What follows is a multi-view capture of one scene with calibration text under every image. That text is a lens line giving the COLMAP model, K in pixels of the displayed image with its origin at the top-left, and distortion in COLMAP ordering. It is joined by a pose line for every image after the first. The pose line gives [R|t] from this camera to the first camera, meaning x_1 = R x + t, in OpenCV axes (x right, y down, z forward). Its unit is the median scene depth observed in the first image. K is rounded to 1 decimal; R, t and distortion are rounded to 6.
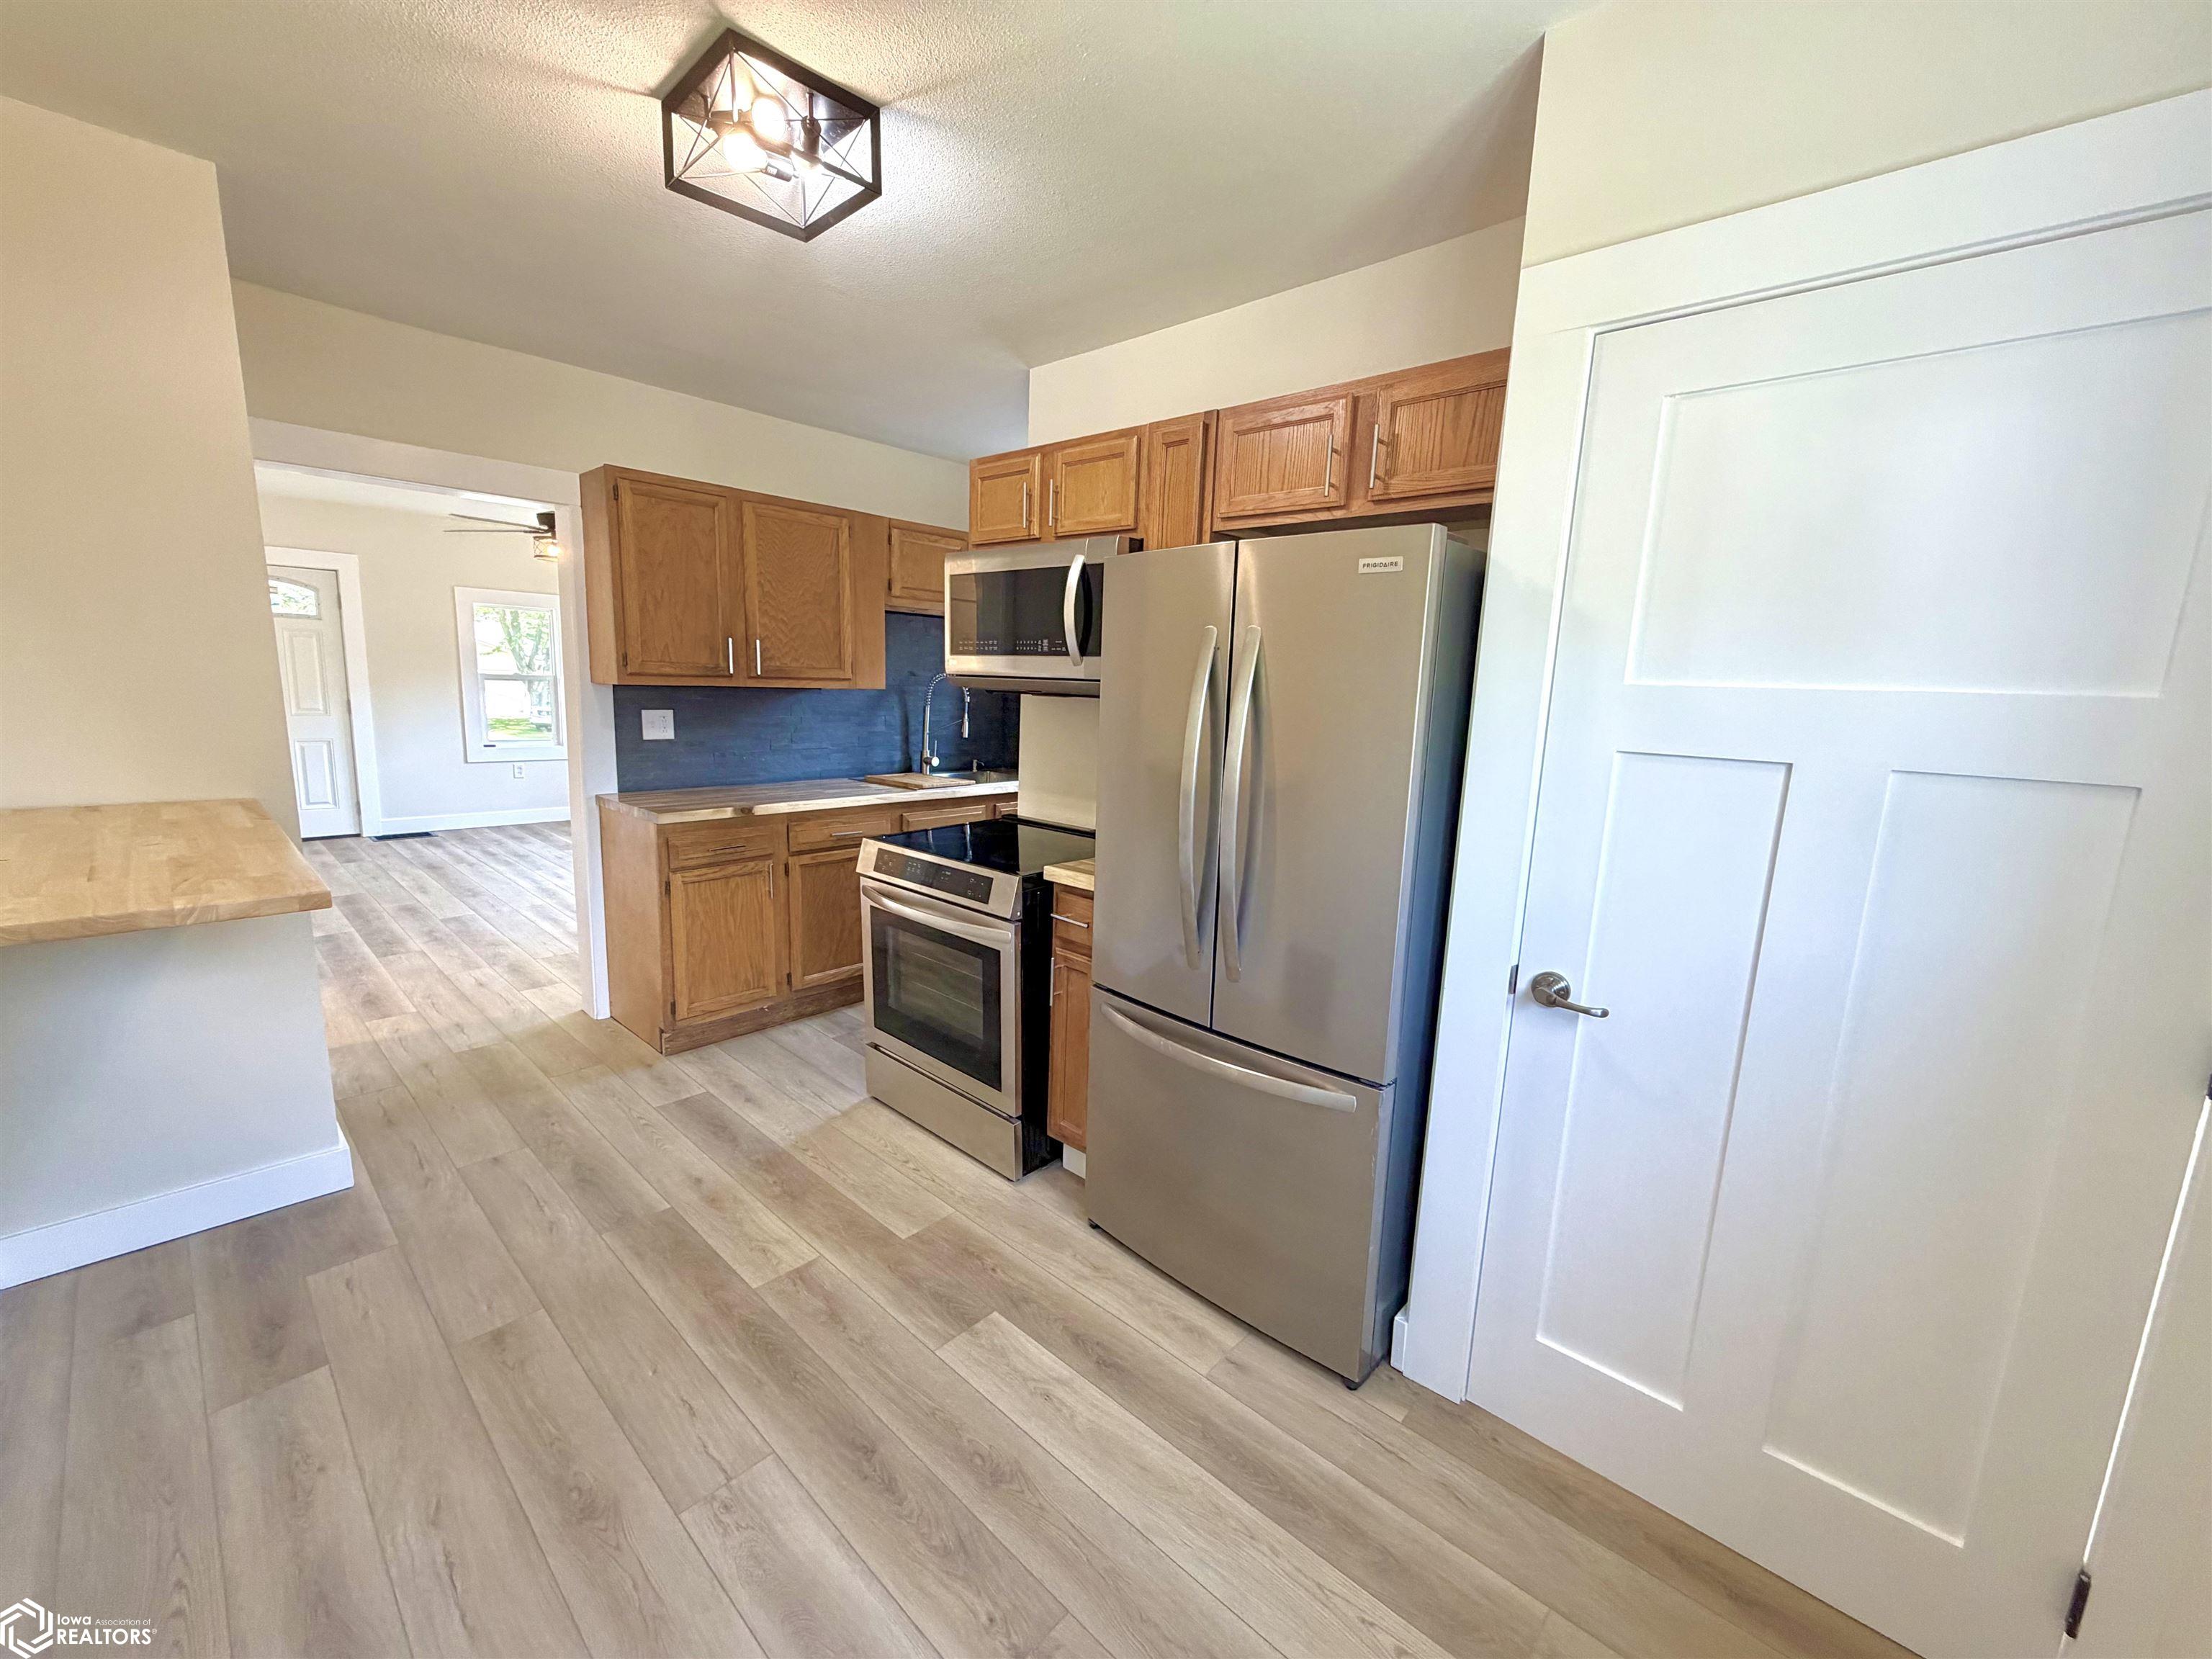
lens RADIAL K [[880.3, 0, 1098.4], [0, 880.3, 829.3], [0, 0, 1]] dist [-0.002520, 0.000508]
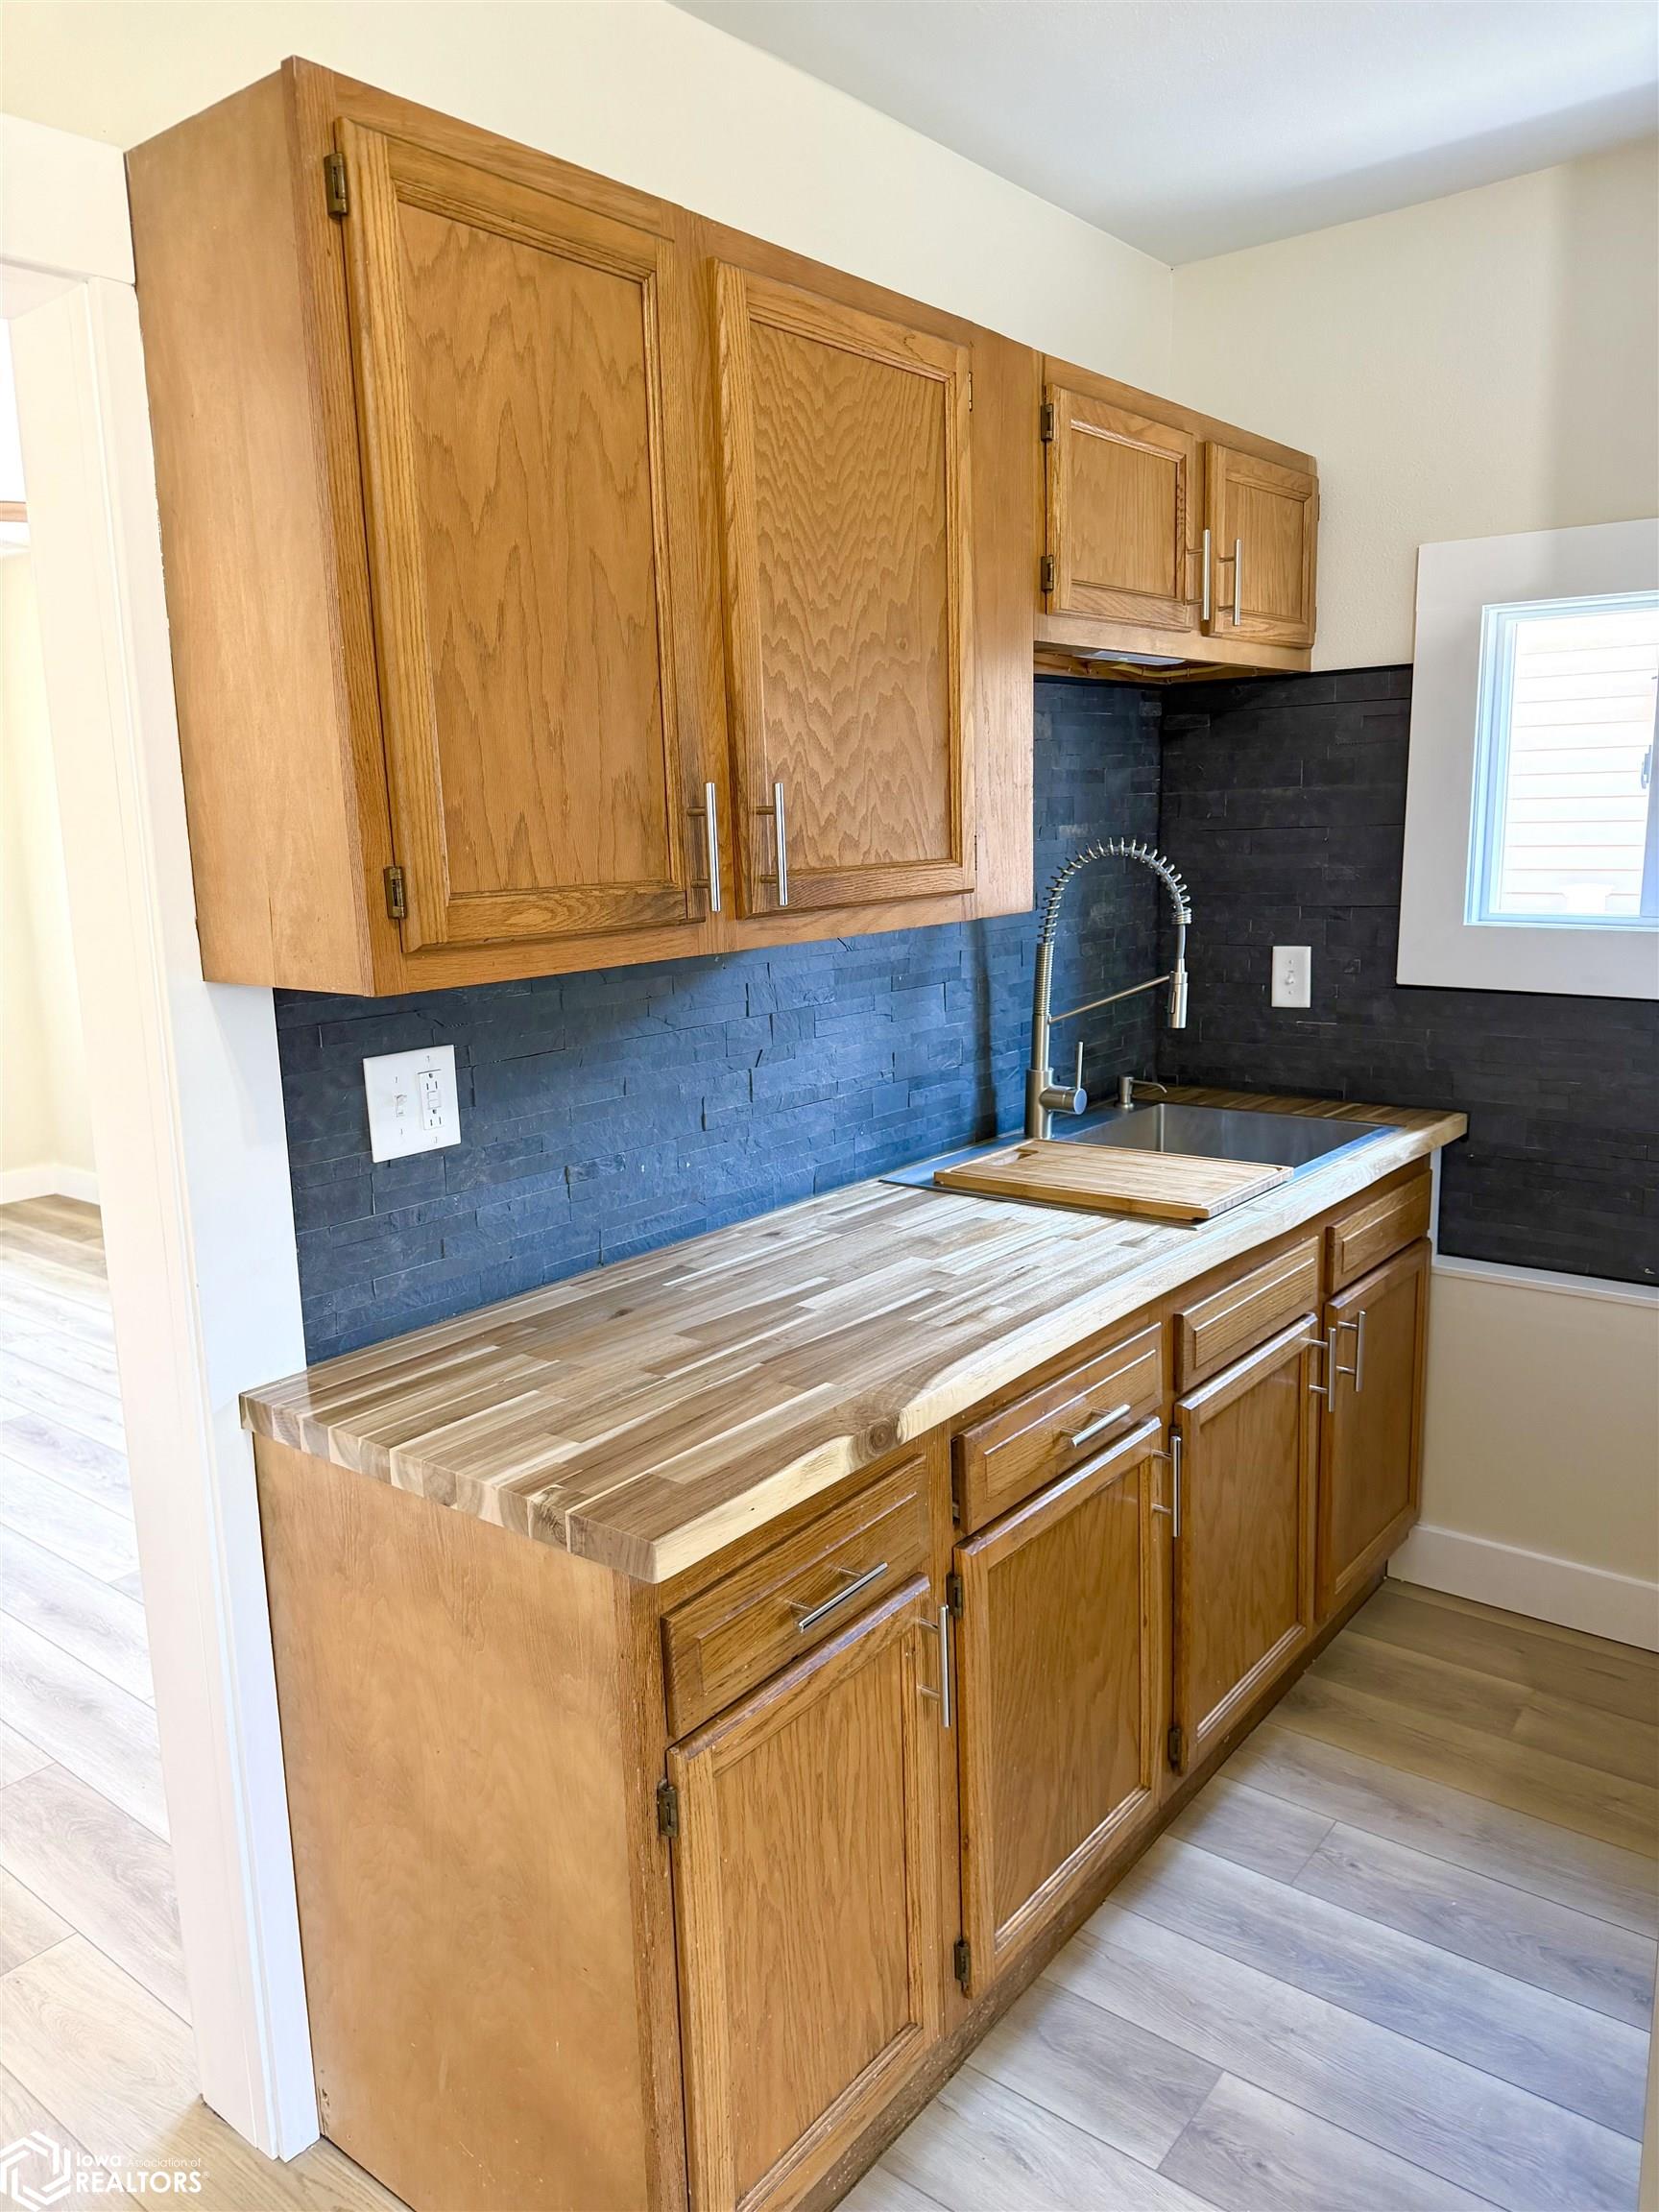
lens RADIAL K [[1560.2, 0, 829.5], [0, 1560.2, 1106.0], [0, 0, 1]] dist [0.055508, -0.089330]
pose [[0.995419, -0.074309, 0.060152, -0.440175], [0.072908, 0.997021, 0.025163, -0.133572], [-0.061843, -0.020662, 0.997872, 0.542729]]
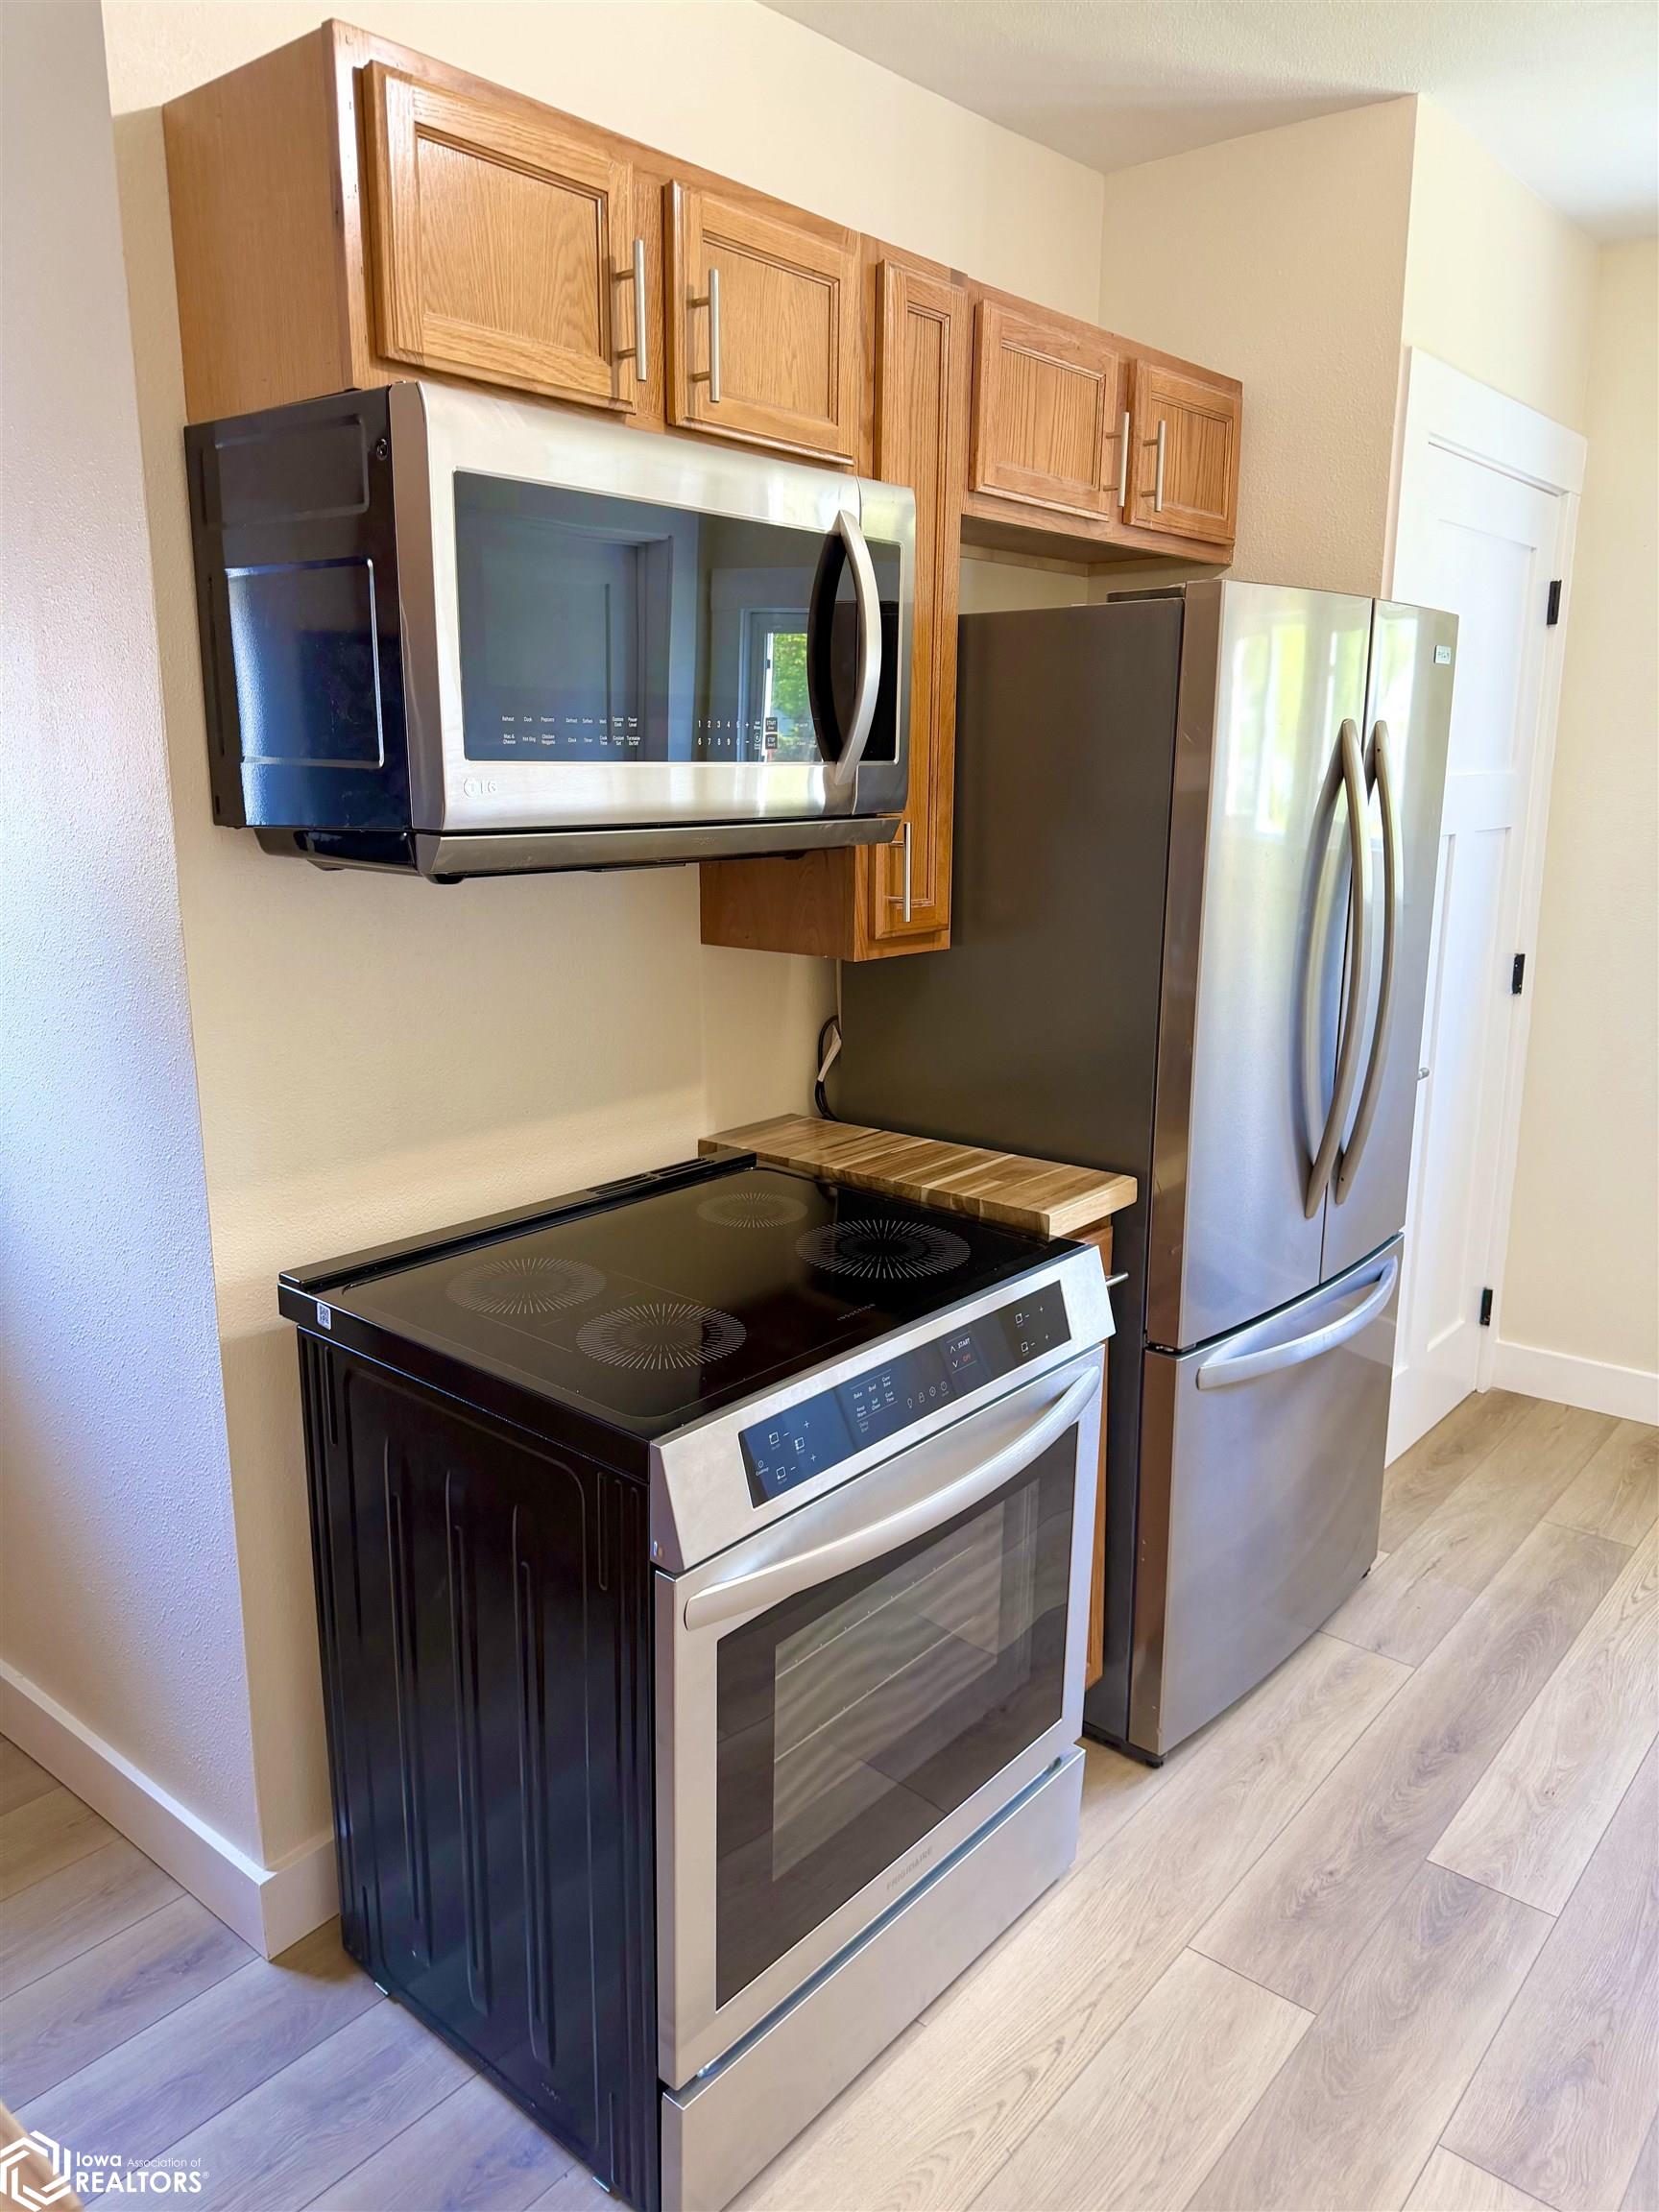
lens RADIAL K [[1590.9, 0, 827.6], [0, 1590.9, 1119.0], [0, 0, 1]] dist [0.046342, -0.042820]
pose [[-0.053840, -0.262354, 0.963468, -0.640338], [0.162313, 0.949736, 0.267685, -0.188920], [-0.985269, 0.170796, -0.008550, 0.824337]]
